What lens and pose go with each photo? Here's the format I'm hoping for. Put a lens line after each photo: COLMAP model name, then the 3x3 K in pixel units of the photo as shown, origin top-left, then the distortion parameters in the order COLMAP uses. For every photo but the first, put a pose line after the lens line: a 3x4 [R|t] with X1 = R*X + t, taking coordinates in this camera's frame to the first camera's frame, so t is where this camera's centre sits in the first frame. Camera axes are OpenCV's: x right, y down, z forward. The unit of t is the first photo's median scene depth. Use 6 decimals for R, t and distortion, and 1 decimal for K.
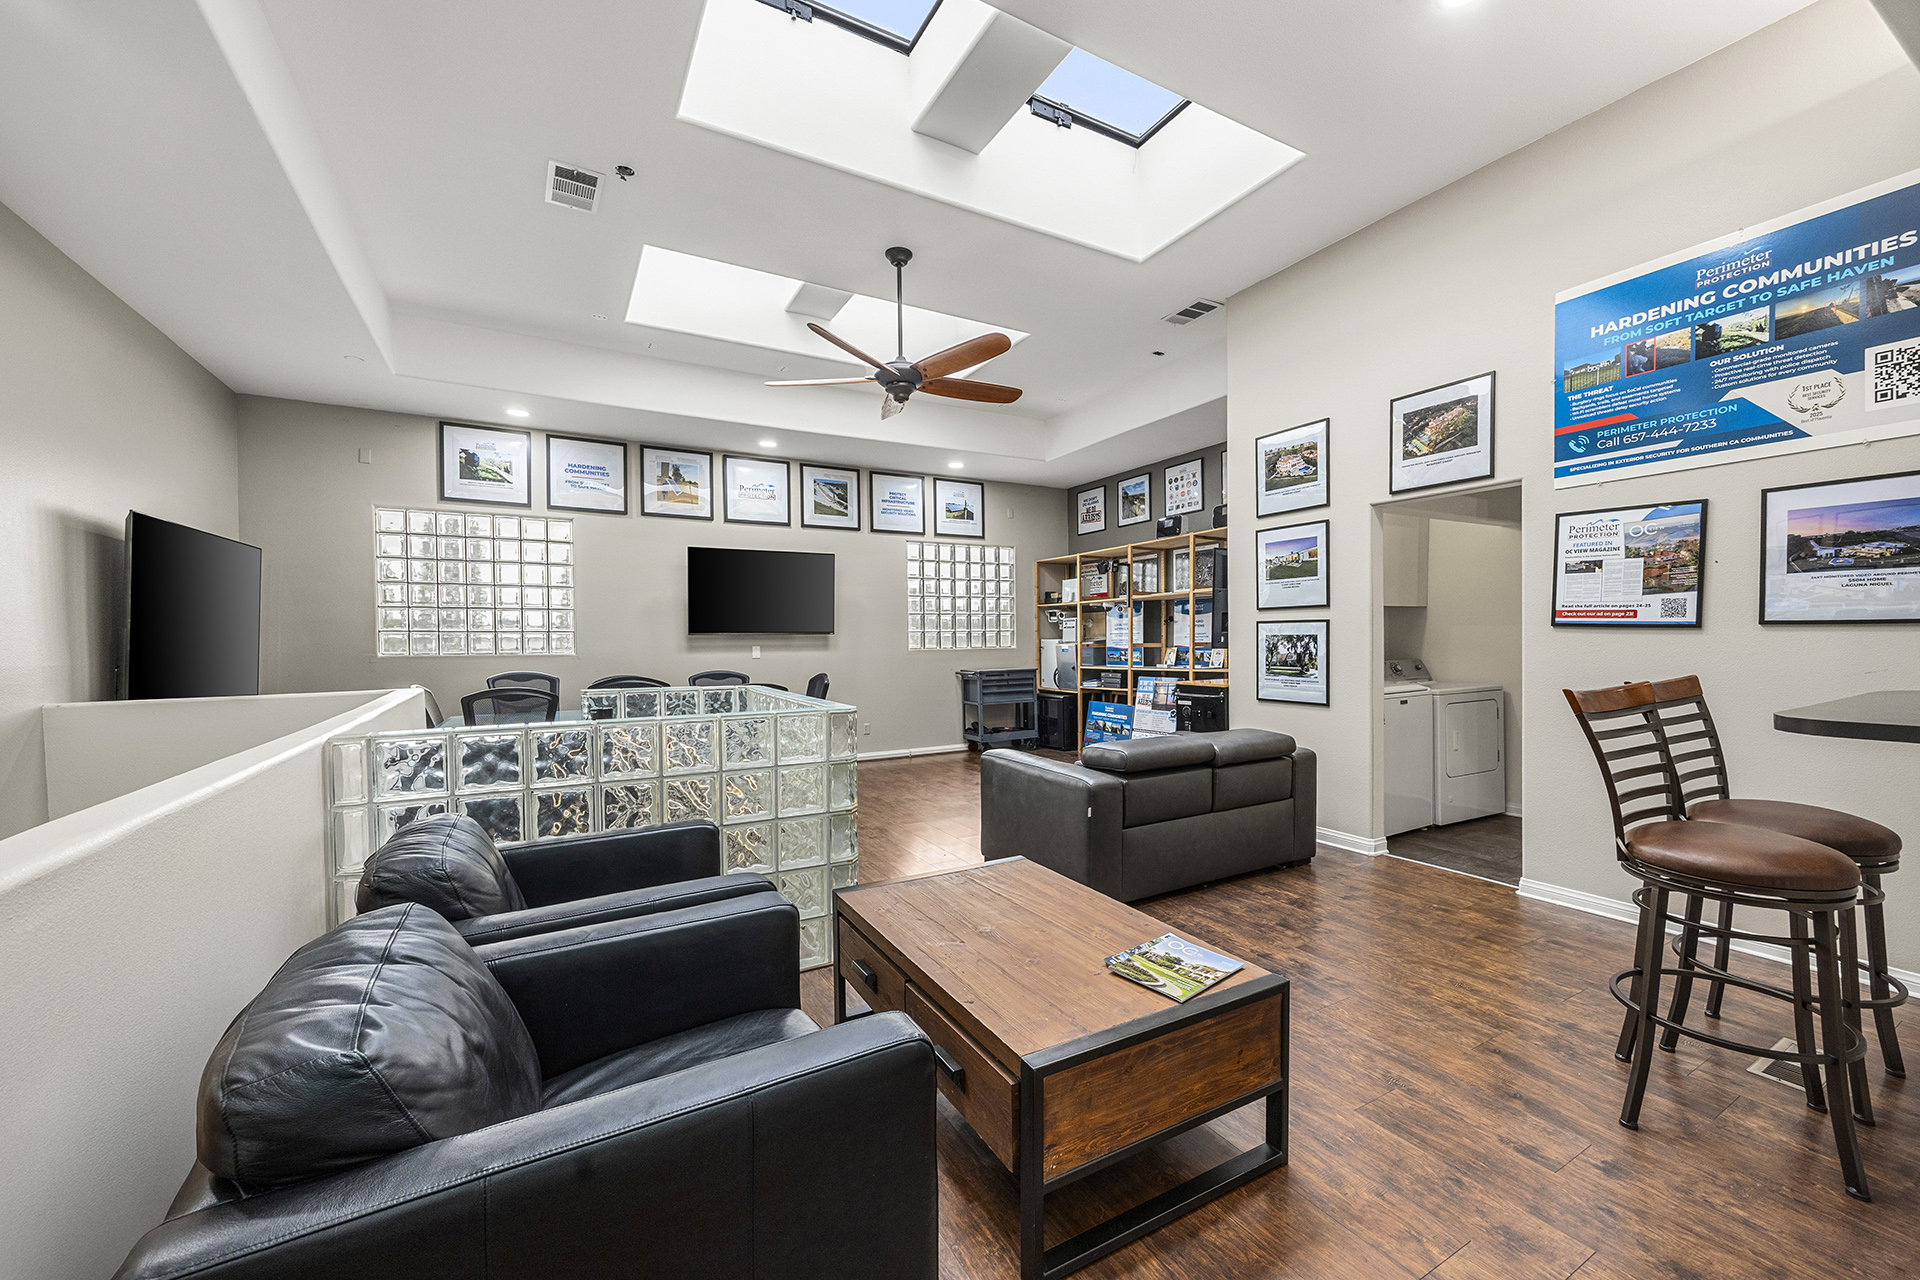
lens RADIAL K [[733.9, 0, 956.3], [0, 733.9, 657.3], [0, 0, 1]] dist [-0.003077, -0.000727]
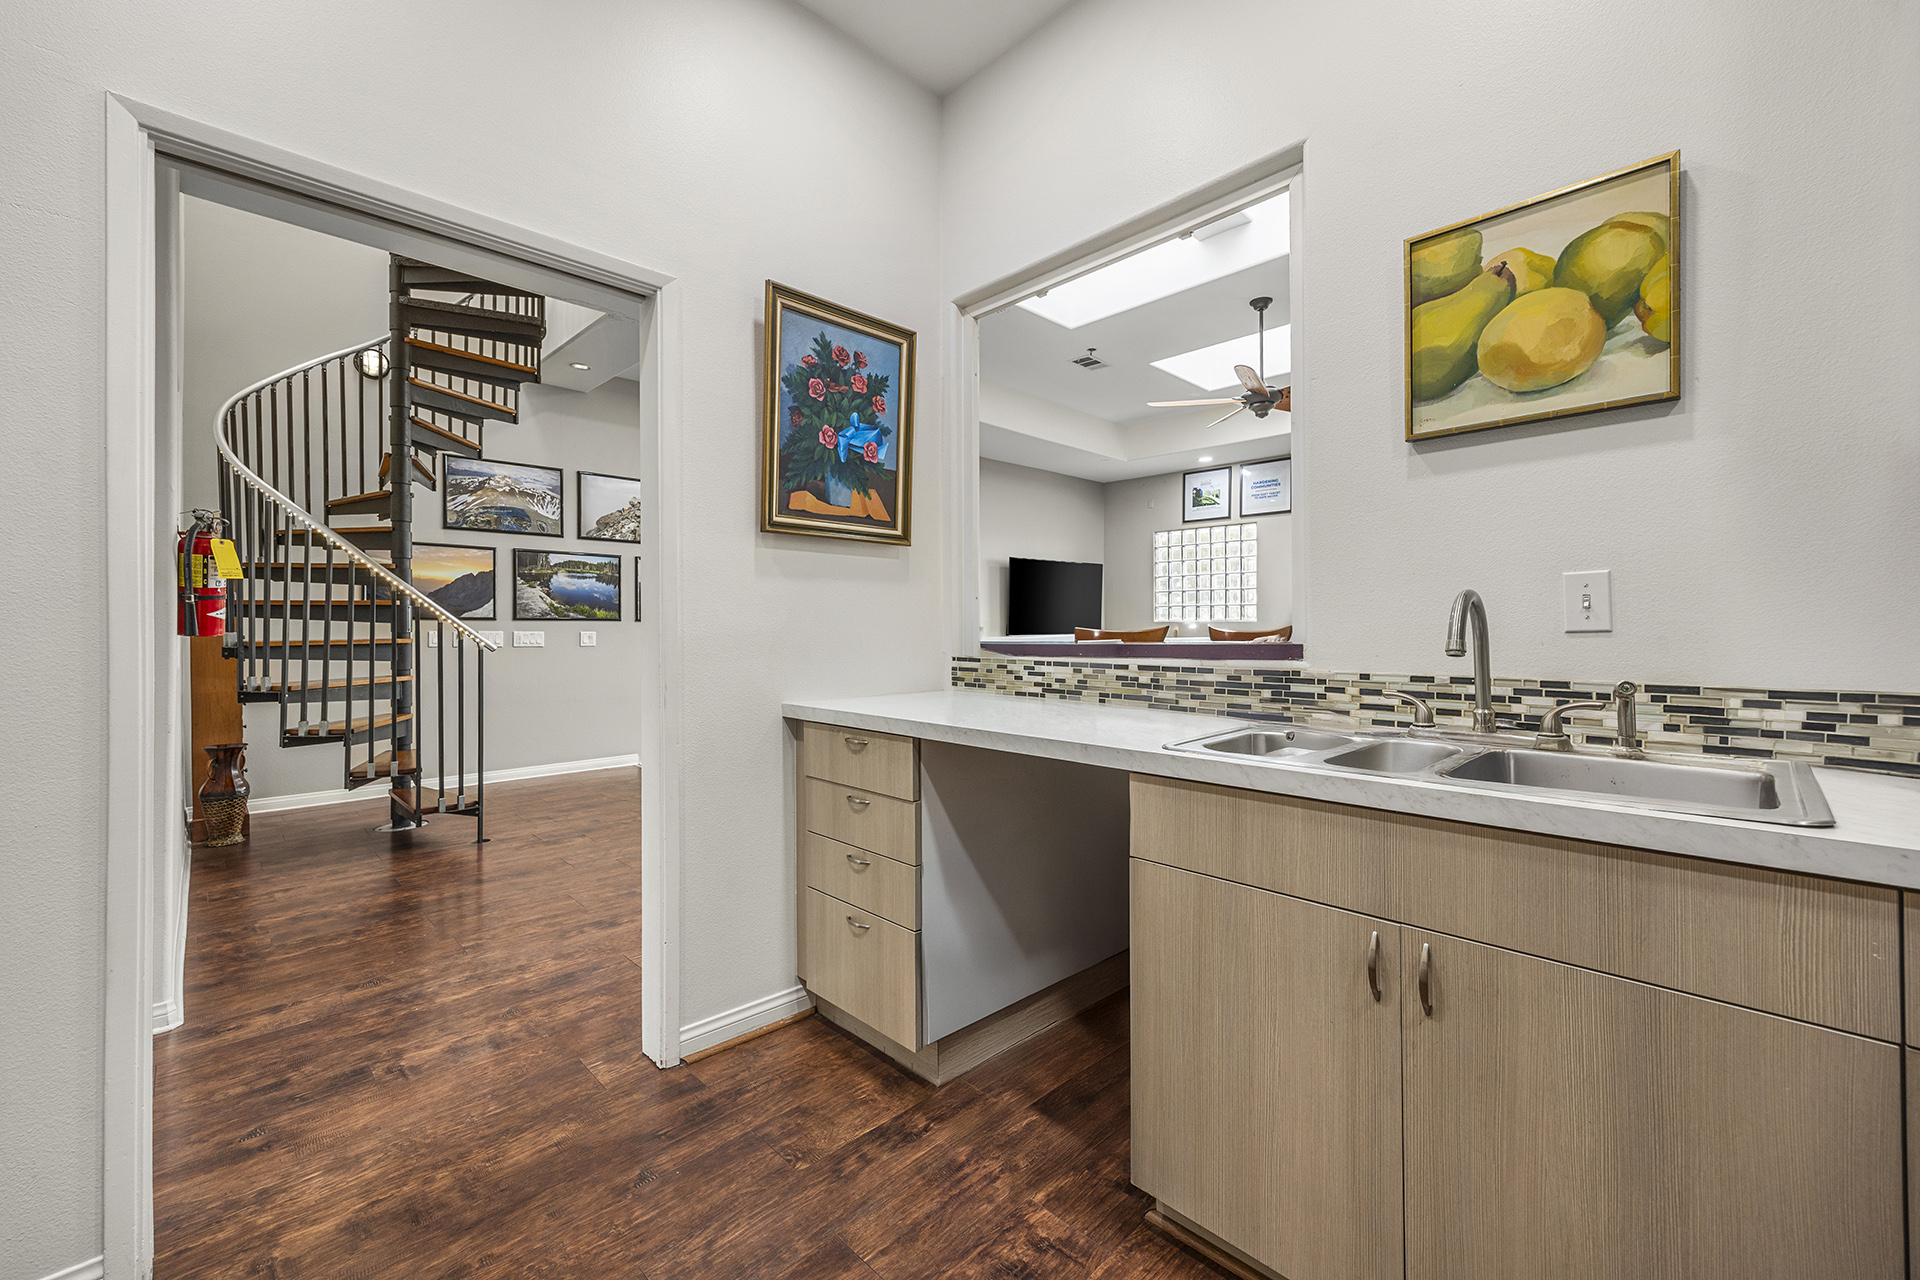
lens RADIAL K [[733.9, 0, 970.9], [0, 733.9, 628.1], [0, 0, 1]] dist [-0.003077, -0.000727]
pose [[0.277442, 0.014861, -0.960628, 0.573253], [-0.024038, 0.999675, 0.008522, 0.007903], [0.960442, 0.020728, 0.277709, 0.104340]]
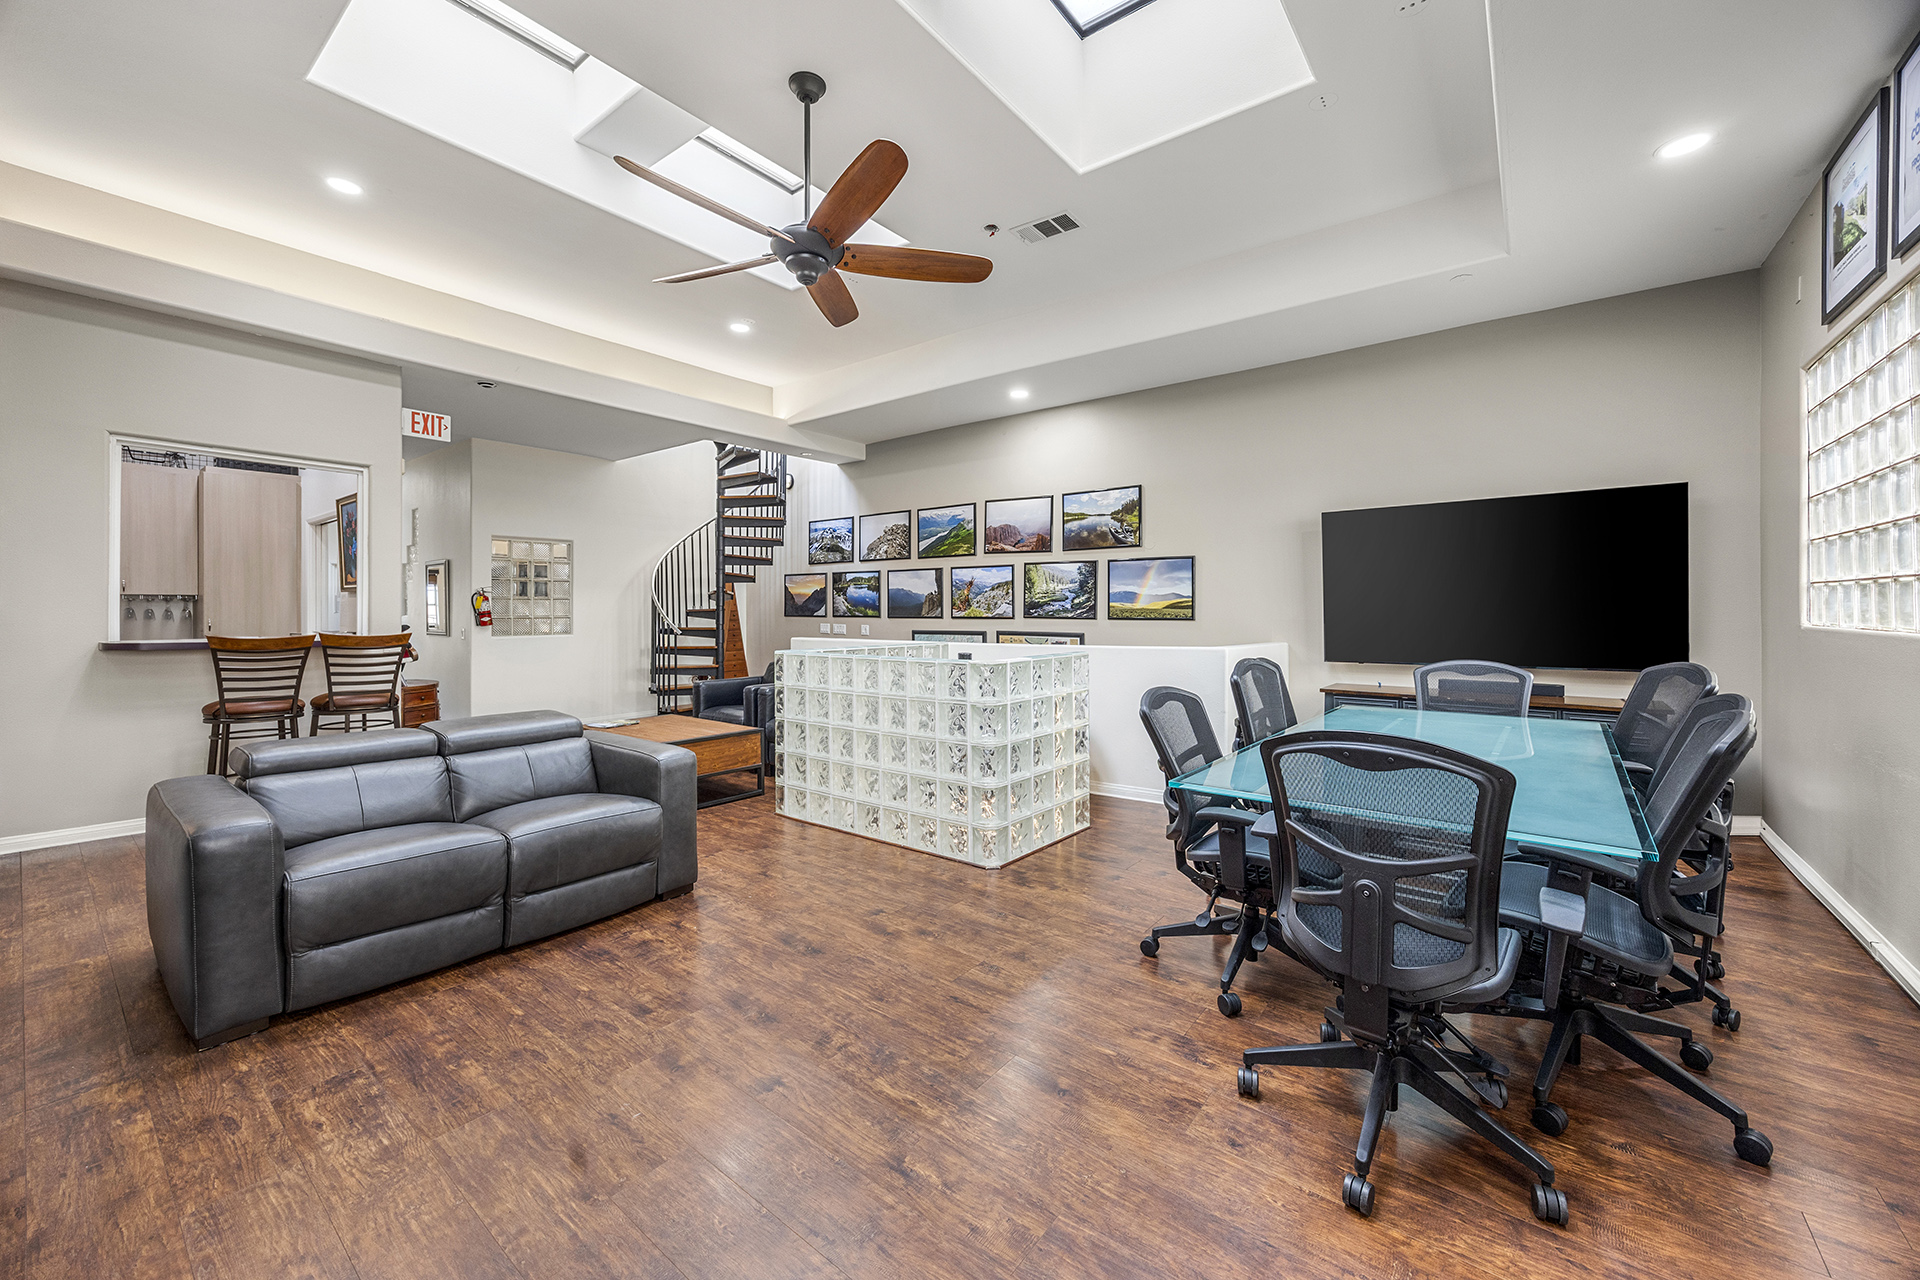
lens RADIAL K [[733.9, 0, 953.0], [0, 733.9, 615.1], [0, 0, 1]] dist [-0.003077, -0.000727]
pose [[-0.918762, 0.012541, -0.394612, 0.044523], [-0.000478, 0.999459, 0.032874, -0.023721], [0.394811, 0.030392, -0.918259, 1.014618]]
